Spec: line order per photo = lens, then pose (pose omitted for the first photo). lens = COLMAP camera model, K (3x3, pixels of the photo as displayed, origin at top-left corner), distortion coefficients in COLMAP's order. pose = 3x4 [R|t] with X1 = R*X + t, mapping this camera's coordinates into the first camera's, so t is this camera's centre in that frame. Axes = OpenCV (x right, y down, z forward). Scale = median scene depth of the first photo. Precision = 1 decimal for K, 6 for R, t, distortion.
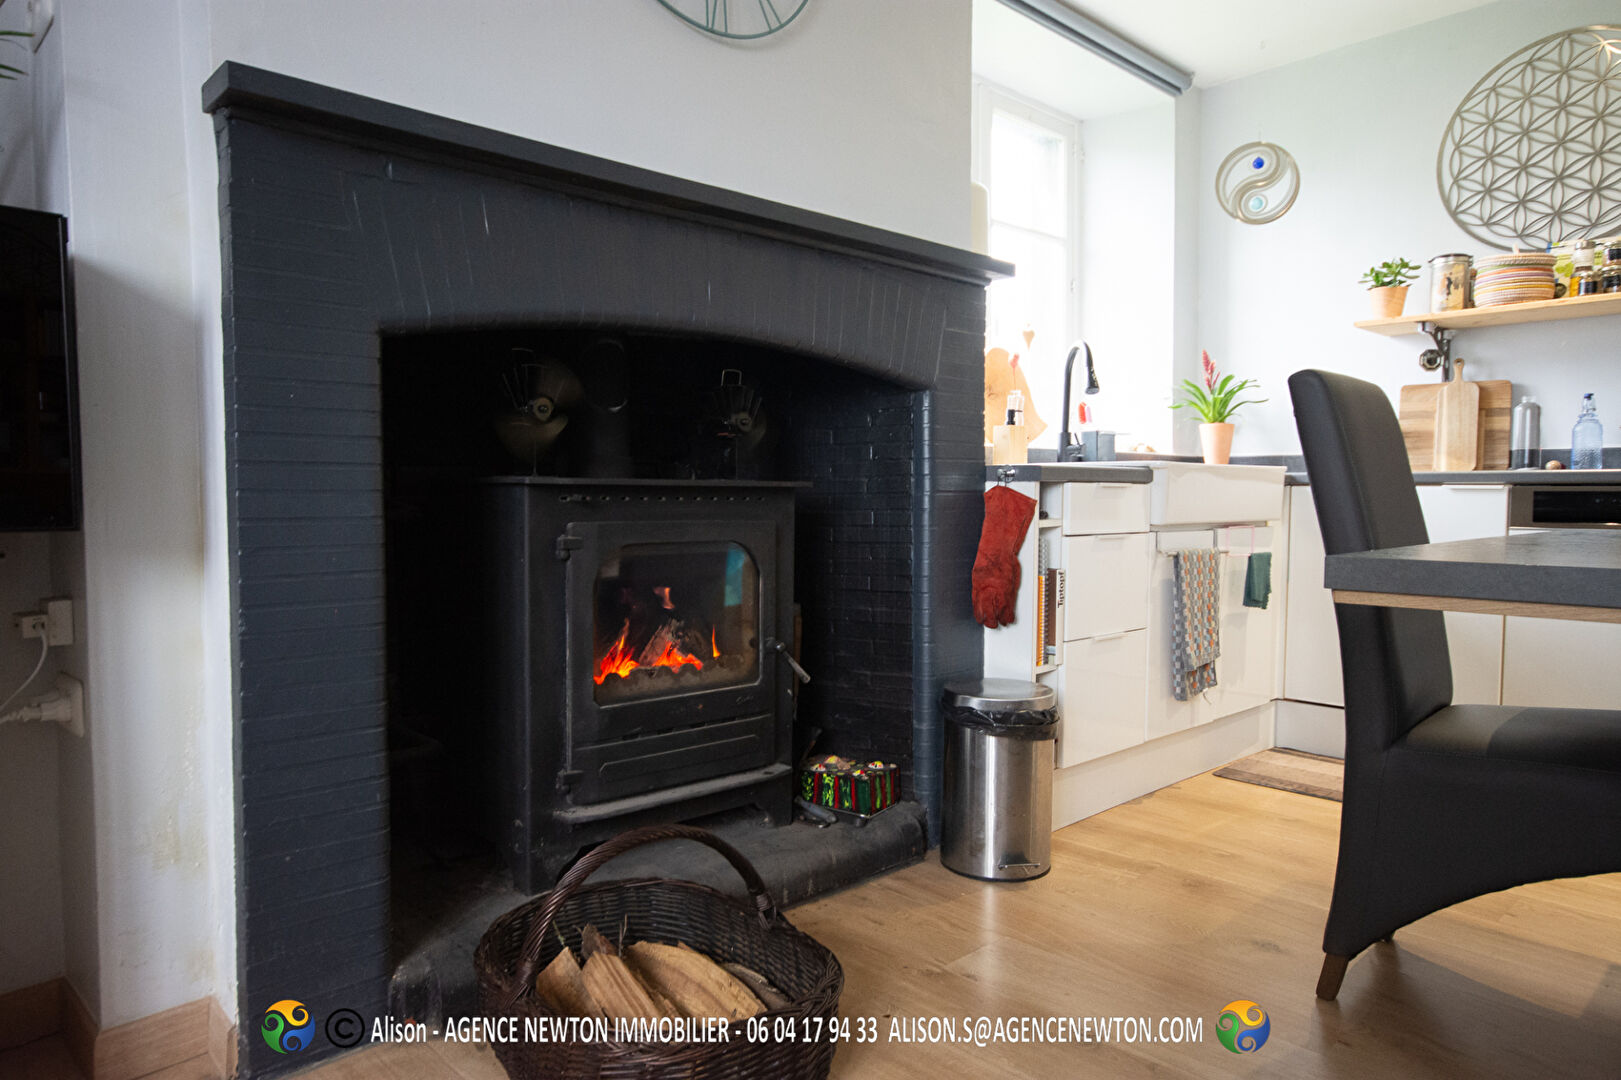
lens RADIAL K [[1045.9, 0, 807.7], [0, 1045.9, 548.1], [0, 0, 1]] dist [0.016369, 0.001832]
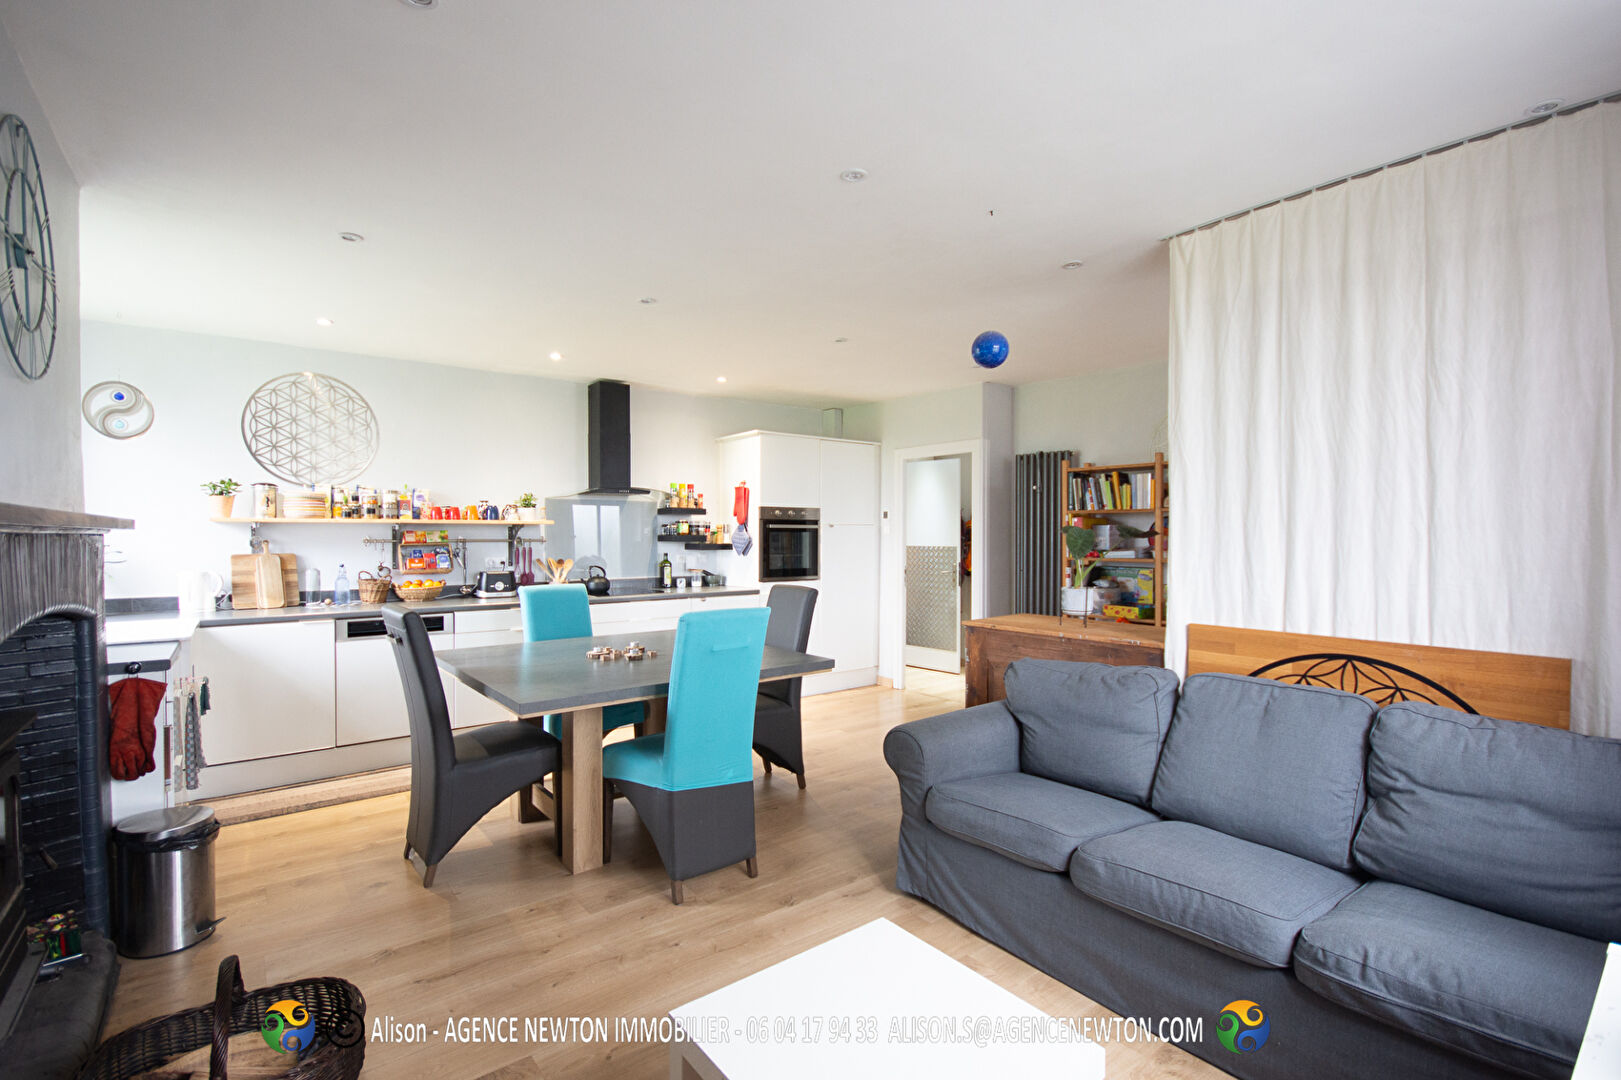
lens RADIAL K [[728.1, 0, 807.1], [0, 728.1, 542.9], [0, 0, 1]] dist [-0.002511, -0.000501]
pose [[0.102252, -0.015957, 0.994631, -0.487902], [0.055657, 0.998397, 0.010296, -0.141266], [-0.993200, 0.054305, 0.102976, -0.005915]]
